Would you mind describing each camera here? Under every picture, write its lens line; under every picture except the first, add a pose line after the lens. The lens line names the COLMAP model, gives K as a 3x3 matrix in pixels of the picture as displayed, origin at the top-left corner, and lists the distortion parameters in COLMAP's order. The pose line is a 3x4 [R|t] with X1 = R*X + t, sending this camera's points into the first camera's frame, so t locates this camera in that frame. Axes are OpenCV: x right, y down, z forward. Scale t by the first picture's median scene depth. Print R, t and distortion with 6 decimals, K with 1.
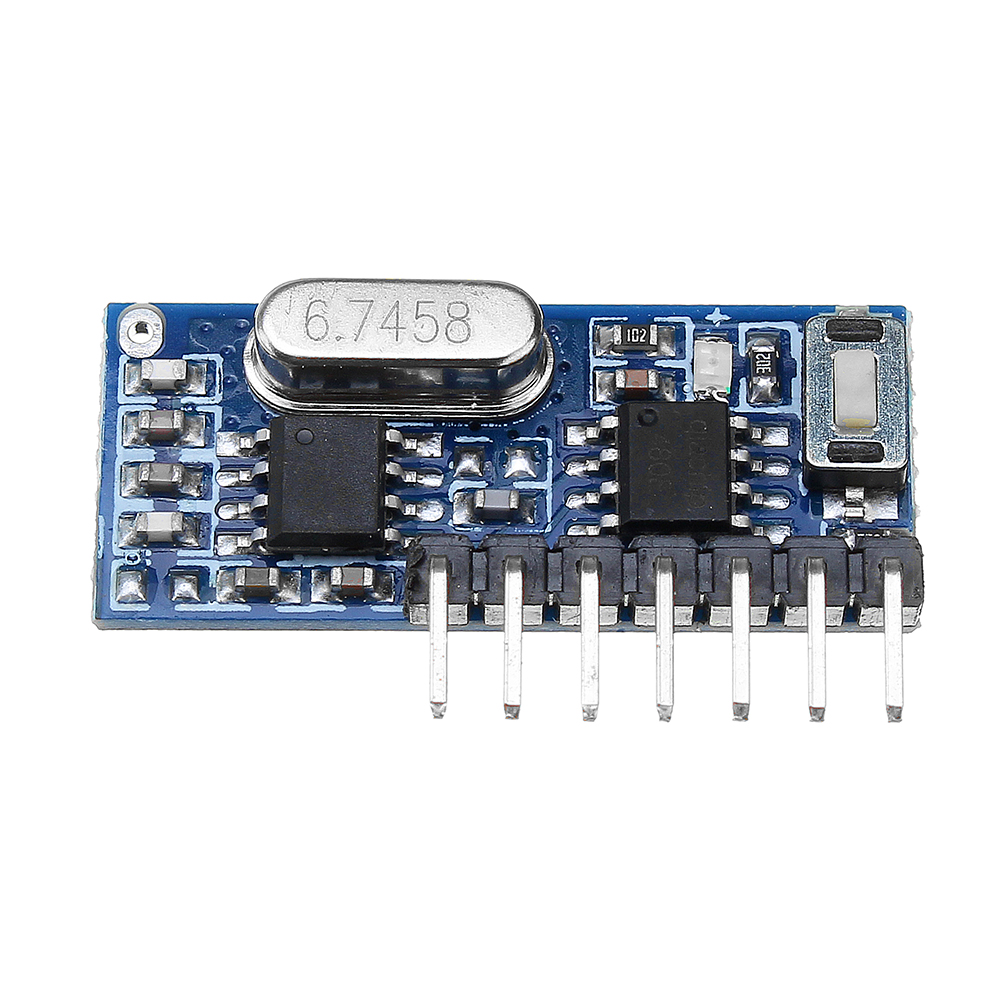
lens RADIAL K [[6150.9, 0, 500.0], [0, 6150.9, 500.0], [0, 0, 1]] dist [-0.099665, -2.813169]
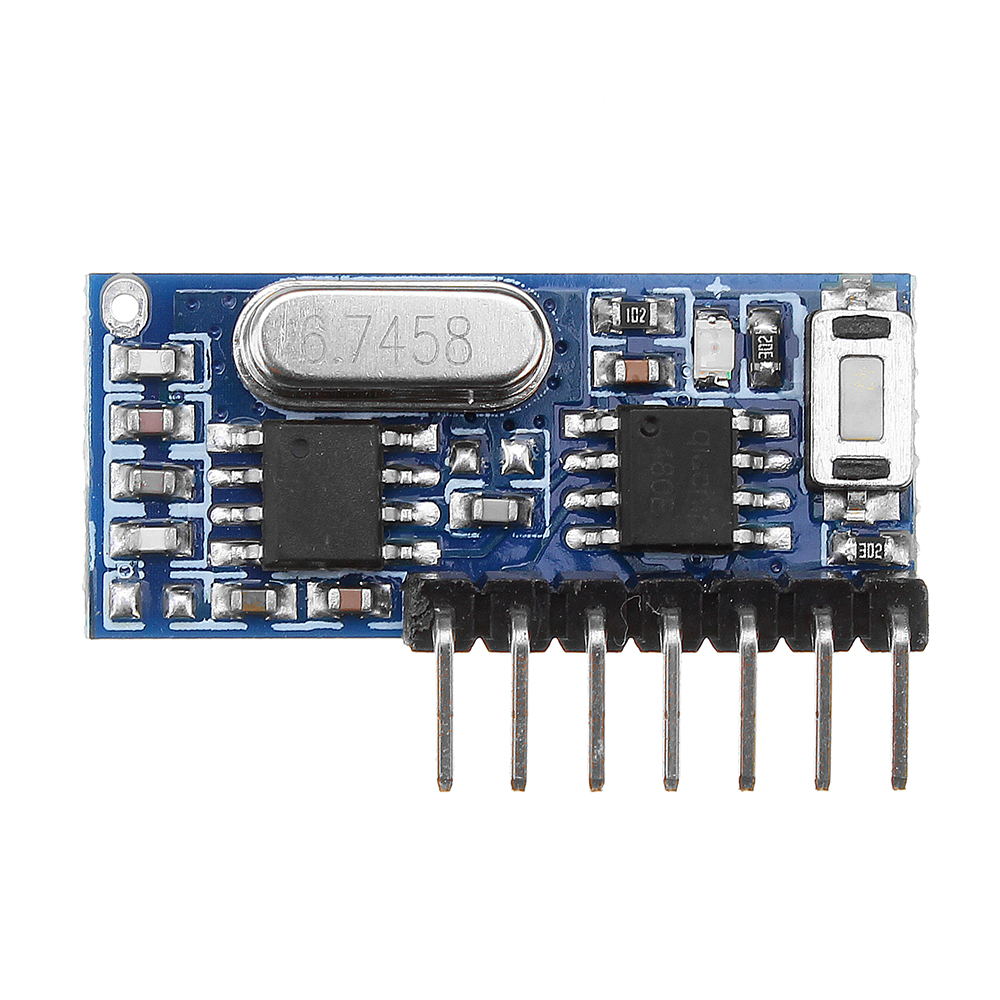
lens RADIAL K [[6150.9, 0, 500.0], [0, 6150.9, 500.0], [0, 0, 1]] dist [-0.099665, -2.813169]
pose [[0.998032, -0.005761, 0.062449, -0.060715], [-0.019472, 0.918089, 0.395896, -0.387808], [-0.059614, -0.396333, 0.916170, 0.098869]]
